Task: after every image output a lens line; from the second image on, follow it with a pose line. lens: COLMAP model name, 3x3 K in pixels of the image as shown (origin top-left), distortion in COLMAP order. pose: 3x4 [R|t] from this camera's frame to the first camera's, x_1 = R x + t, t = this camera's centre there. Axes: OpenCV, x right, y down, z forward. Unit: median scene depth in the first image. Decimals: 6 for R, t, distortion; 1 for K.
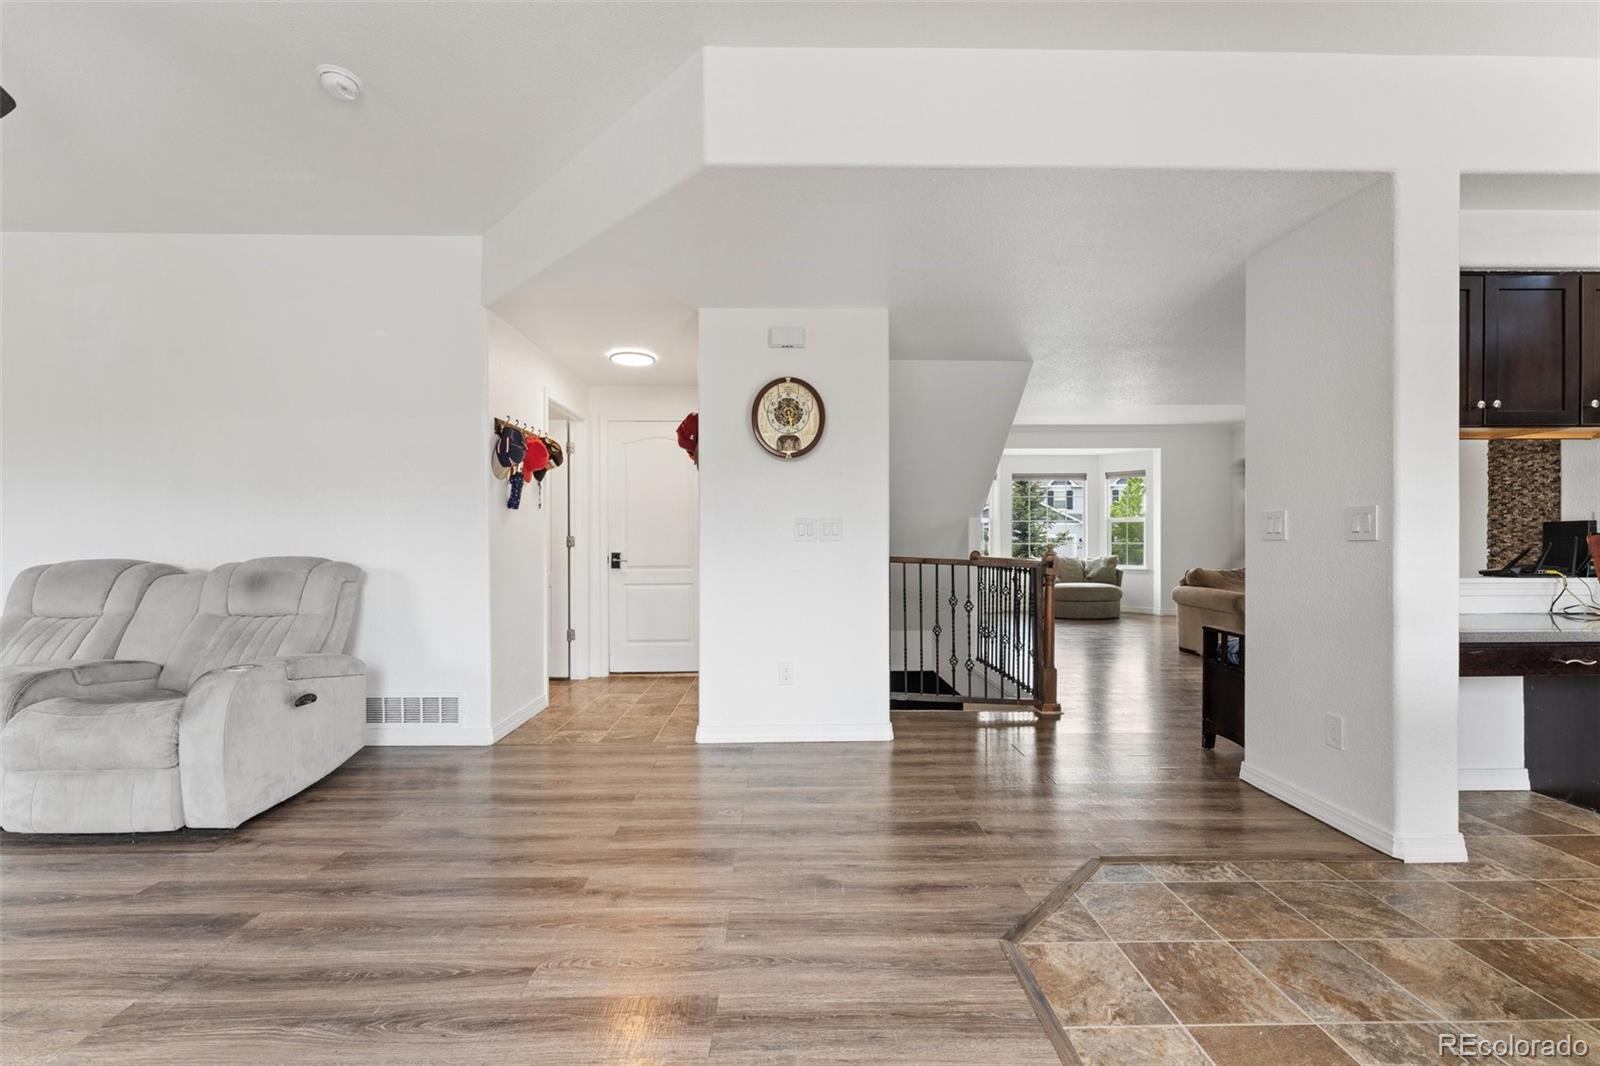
lens RADIAL K [[643.8, 0, 803.0], [0, 643.8, 528.1], [0, 0, 1]] dist [0.001997, 0.001822]
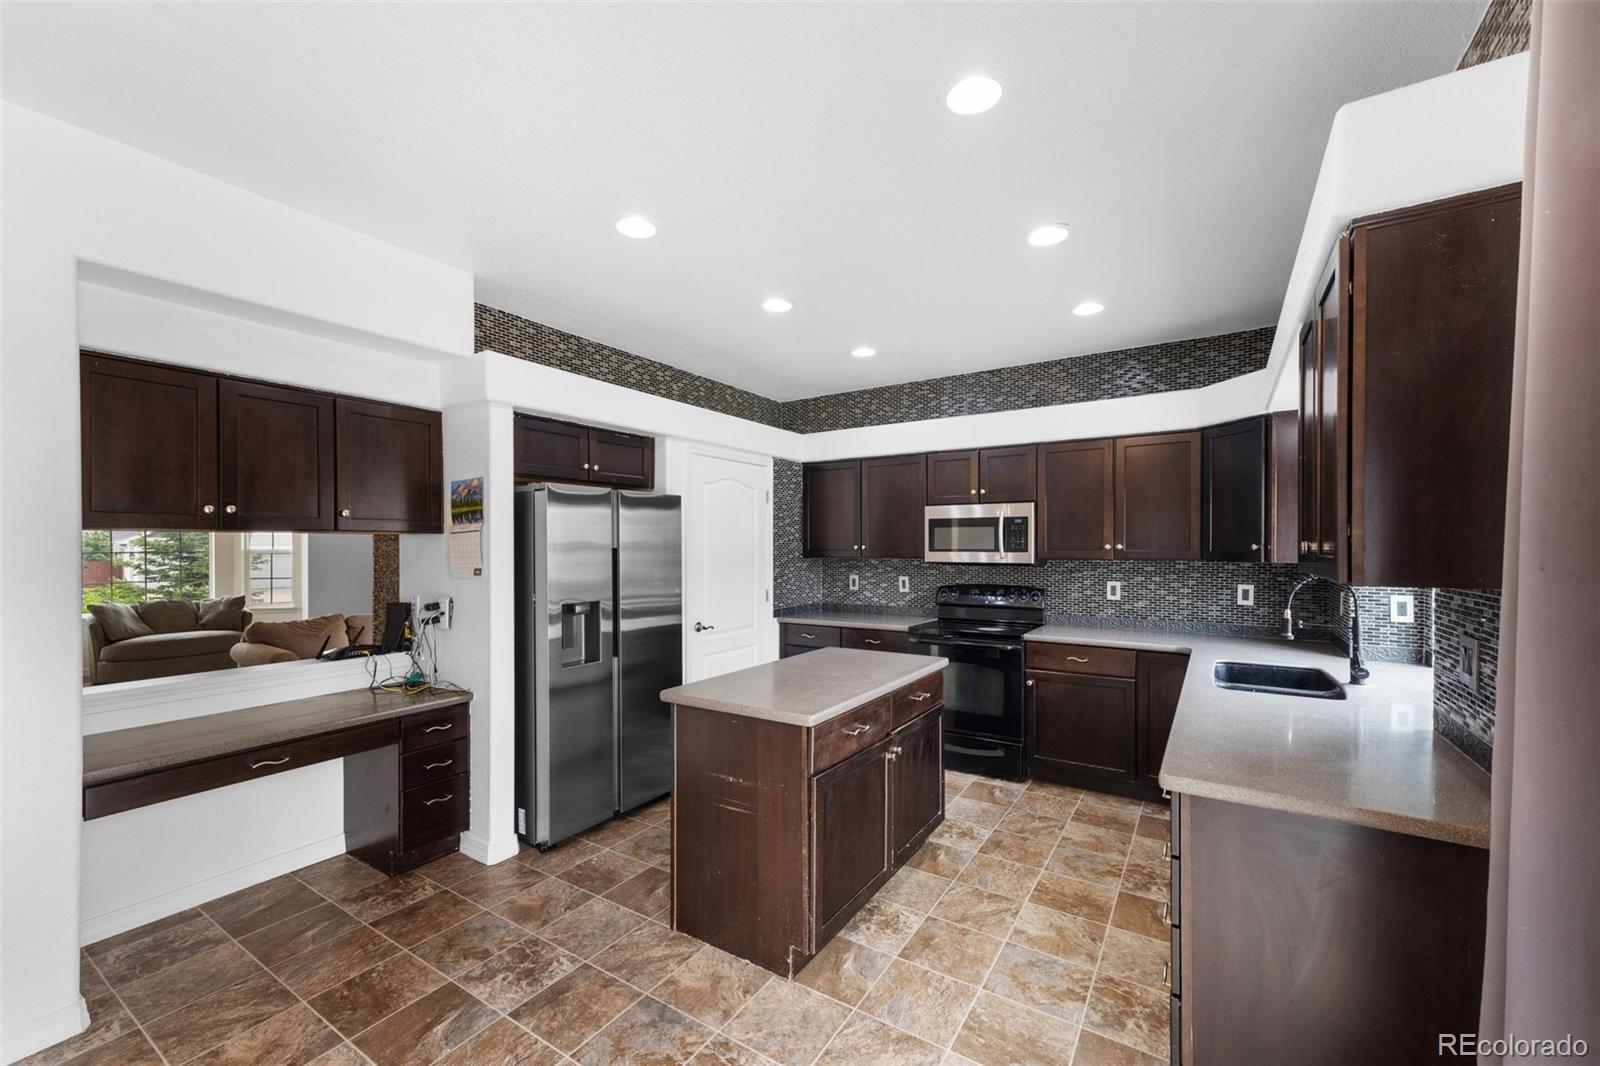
lens RADIAL K [[643.8, 0, 803.0], [0, 643.8, 528.1], [0, 0, 1]] dist [0.001997, 0.001822]
pose [[0.552703, 0.030555, 0.832818, 0.211762], [-0.018208, 0.999532, -0.024588, -0.042815], [-0.833180, -0.001574, 0.553000, -0.085242]]
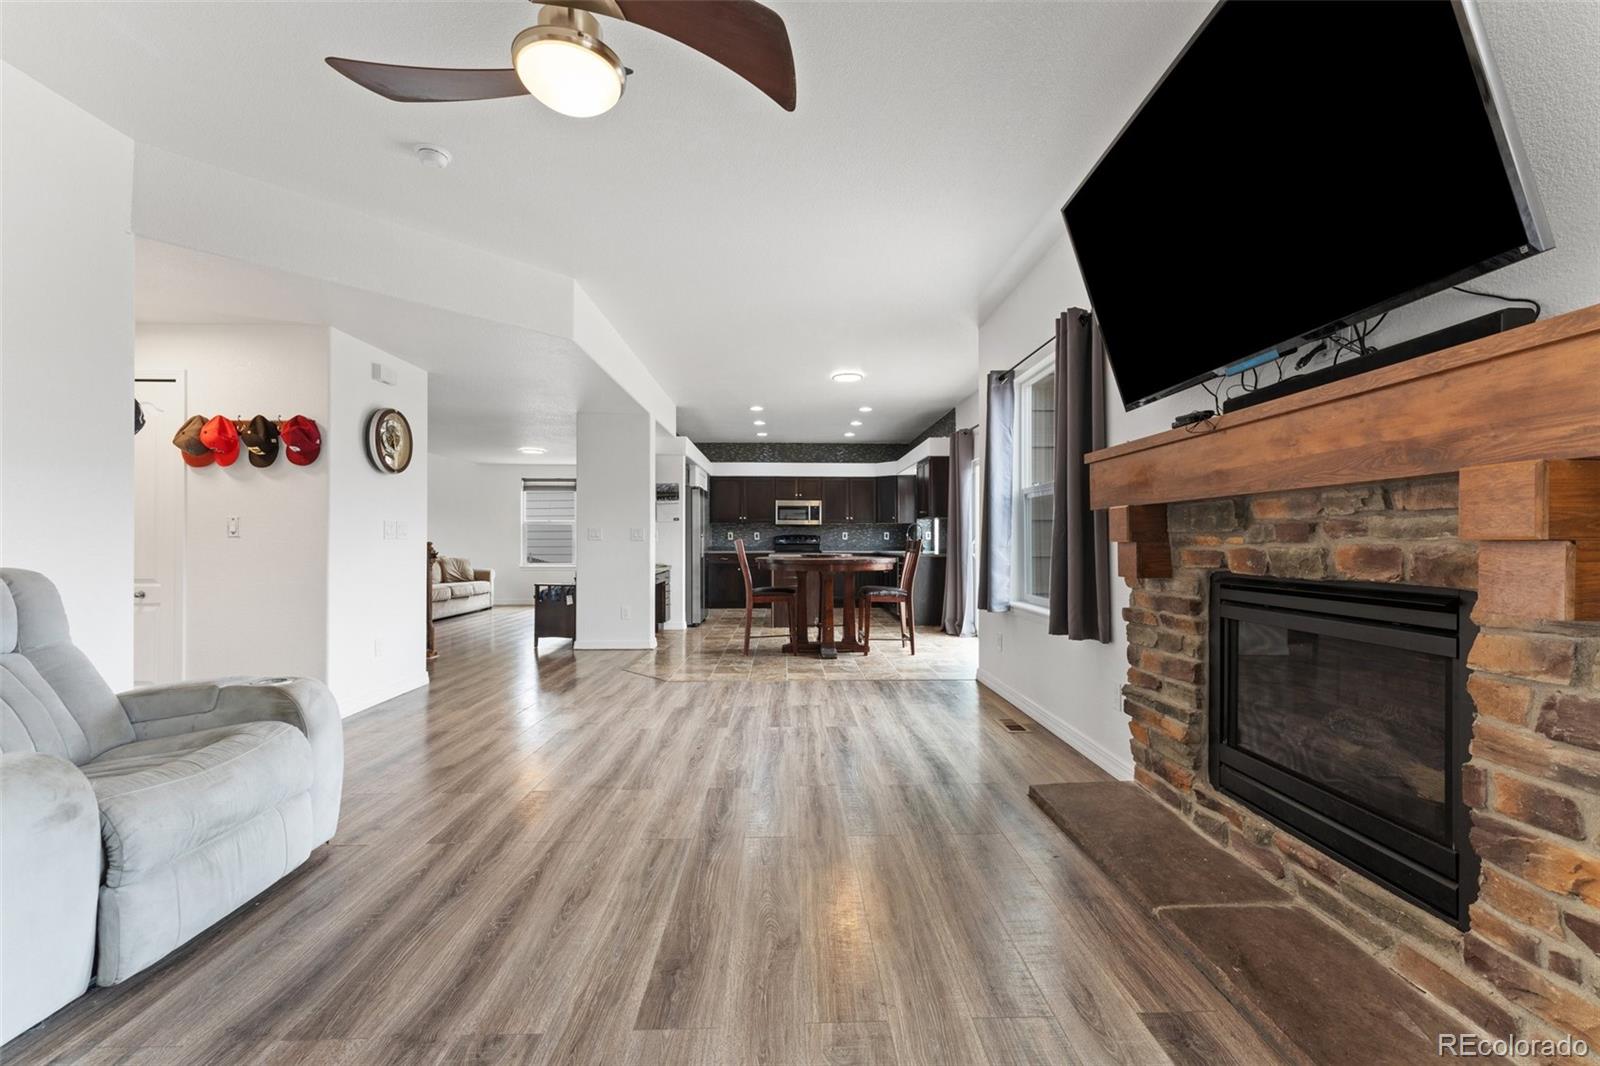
lens RADIAL K [[643.8, 0, 803.0], [0, 643.8, 528.1], [0, 0, 1]] dist [0.001997, 0.001822]
pose [[-0.005468, 0.020387, 0.999777, -0.535162], [-0.020431, 0.999581, -0.020495, 0.002381], [-0.999776, -0.020539, -0.005049, 0.084793]]
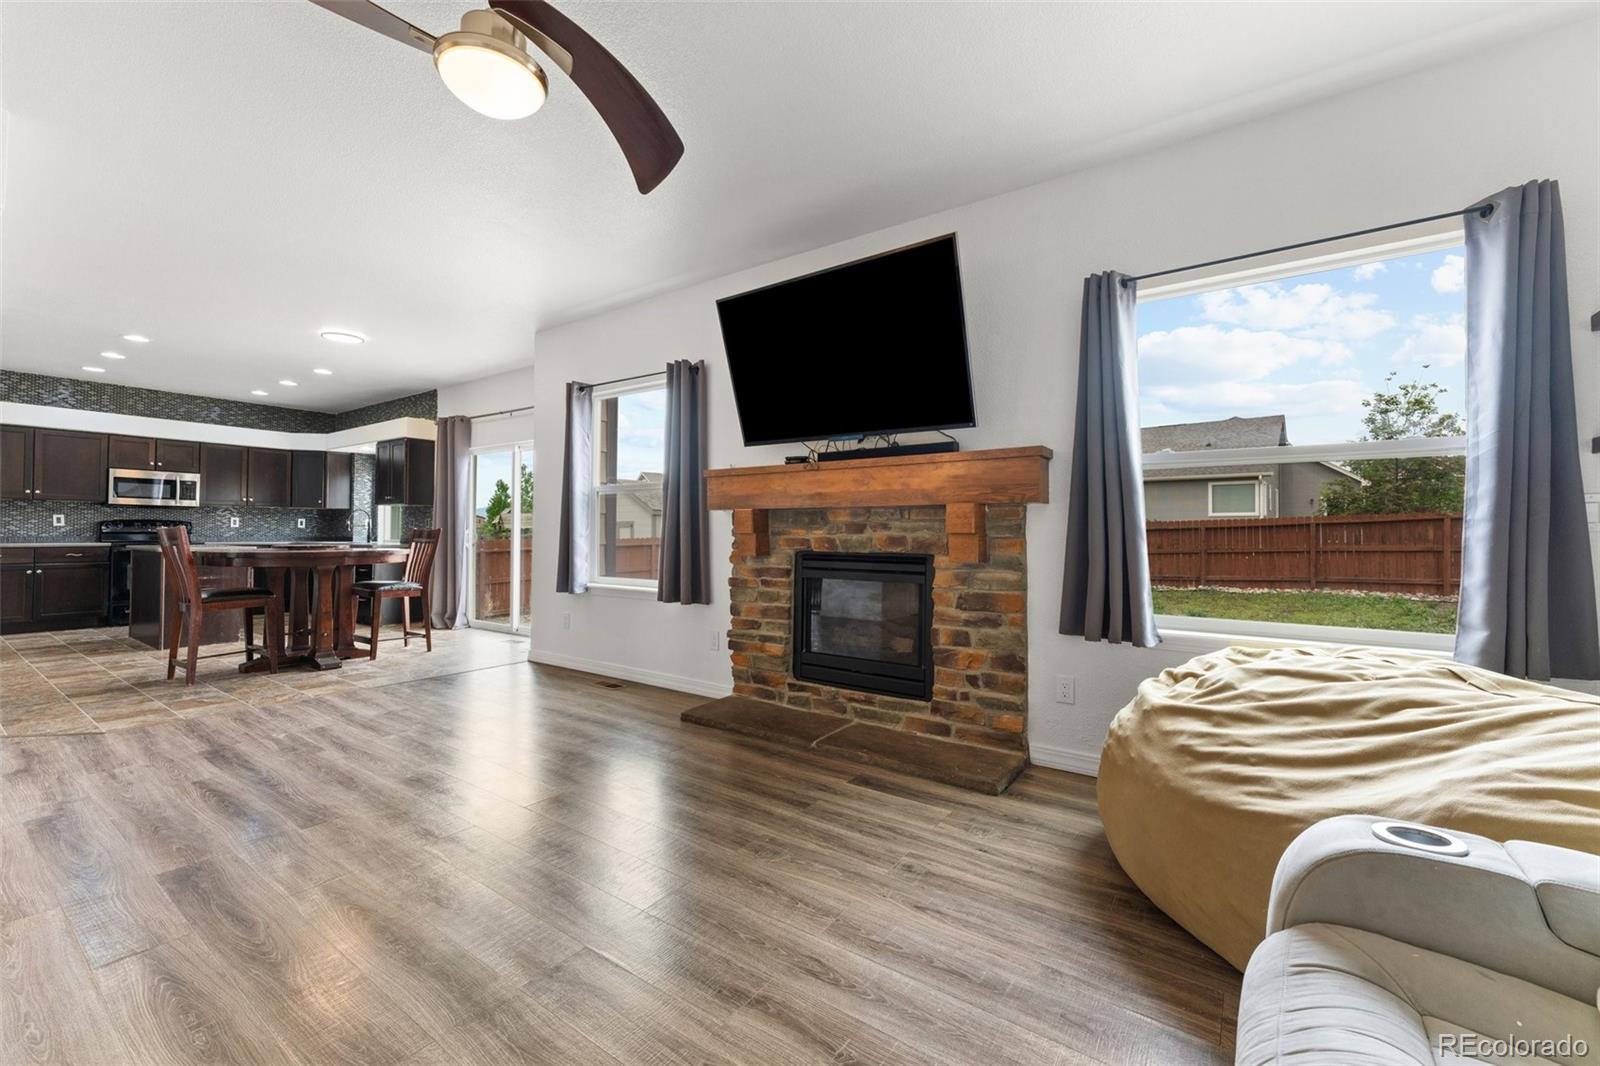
lens RADIAL K [[643.8, 0, 803.0], [0, 643.8, 528.1], [0, 0, 1]] dist [0.001997, 0.001822]
pose [[-0.804902, -0.000799, 0.593407, -0.535851], [-0.017768, 0.999583, -0.022756, 0.005889], [-0.593141, -0.028860, -0.804581, 0.275853]]
